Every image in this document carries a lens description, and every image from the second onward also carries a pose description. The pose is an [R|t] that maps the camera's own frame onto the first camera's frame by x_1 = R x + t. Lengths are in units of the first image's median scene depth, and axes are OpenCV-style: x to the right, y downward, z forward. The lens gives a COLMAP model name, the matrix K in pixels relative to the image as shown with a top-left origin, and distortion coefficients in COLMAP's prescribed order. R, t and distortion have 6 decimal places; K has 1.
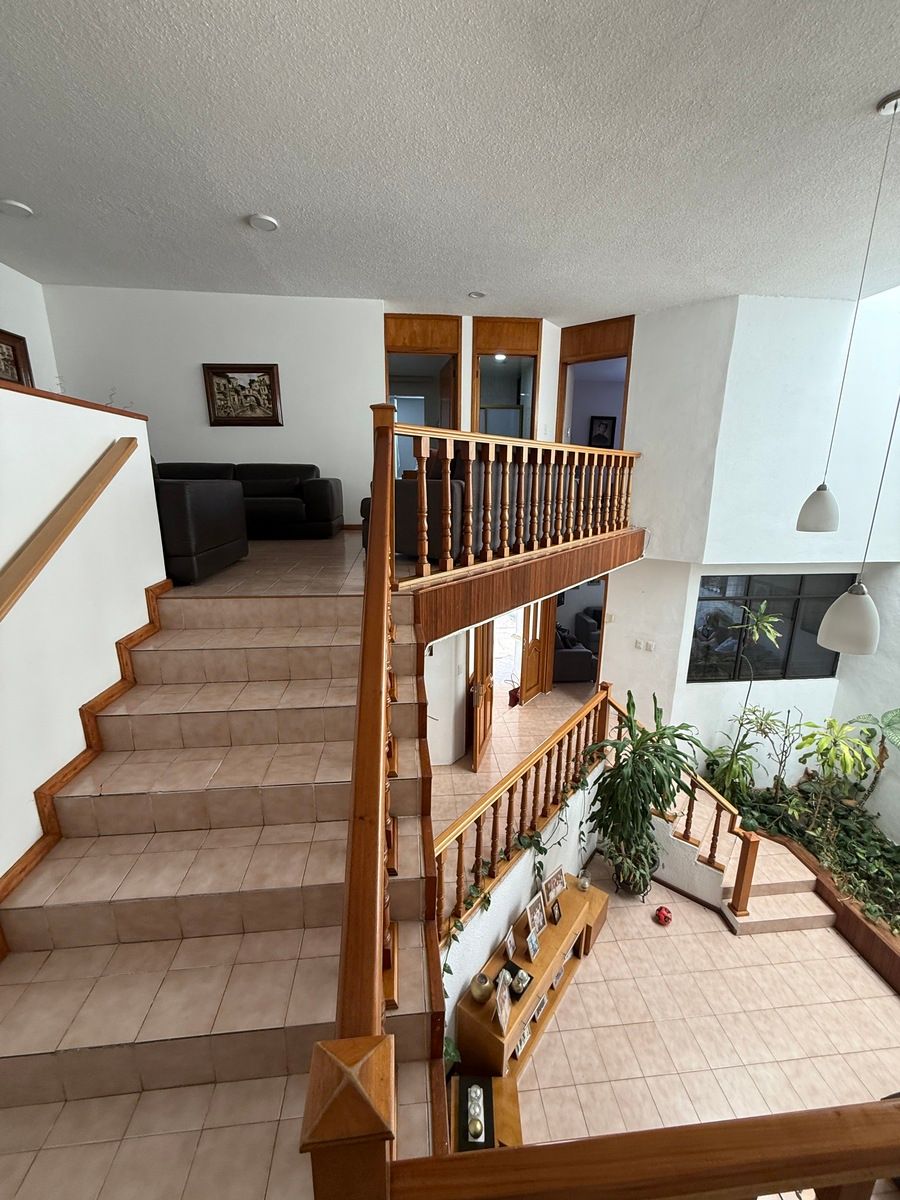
lens RADIAL K [[480.9, 0, 447.2], [0, 480.9, 598.1], [0, 0, 1]] dist [0.002658, 0.000247]
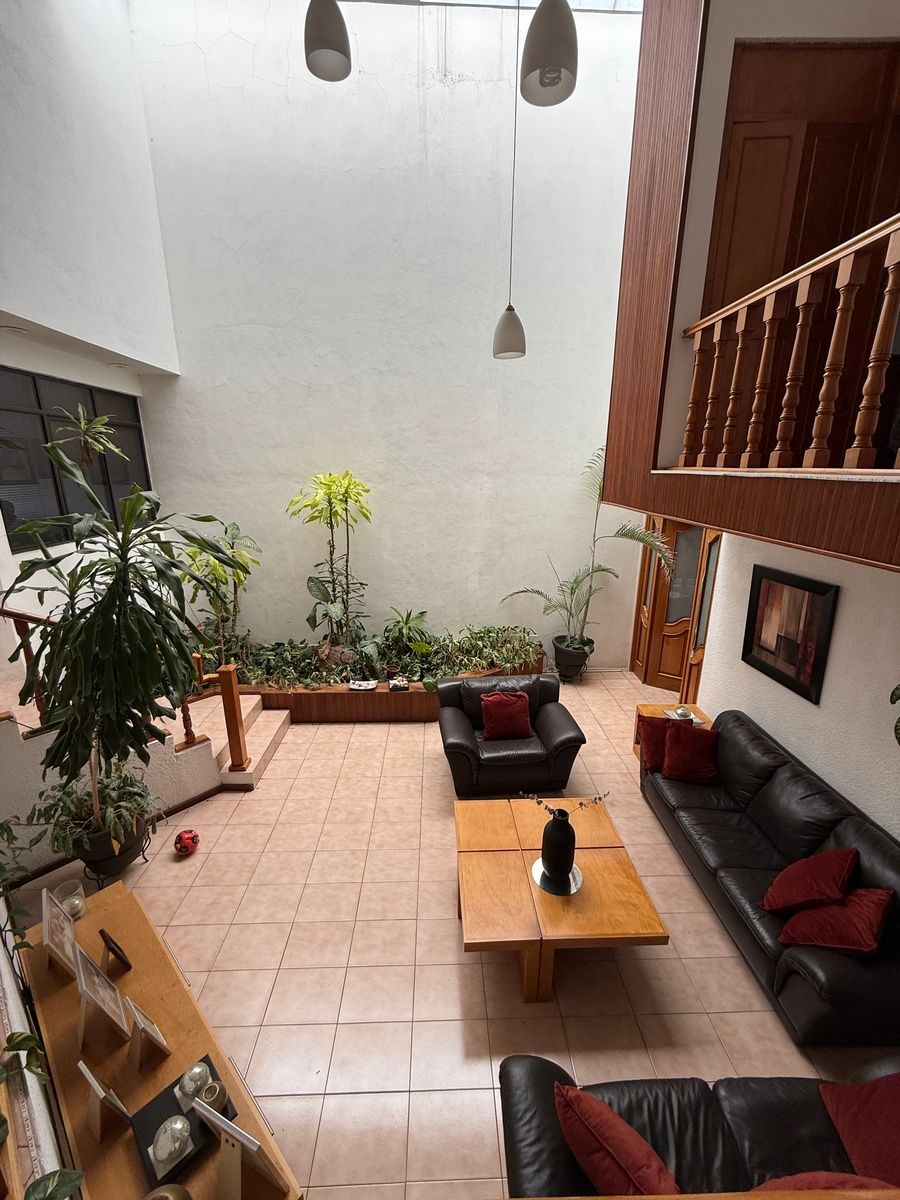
lens RADIAL K [[480.9, 0, 446.1], [0, 480.9, 596.0], [0, 0, 1]] dist [0.002658, 0.000247]
pose [[0.073687, -0.263348, 0.961883, -0.088296], [0.240314, 0.940772, 0.239158, 0.261366], [-0.967894, 0.213531, 0.132609, 0.488019]]
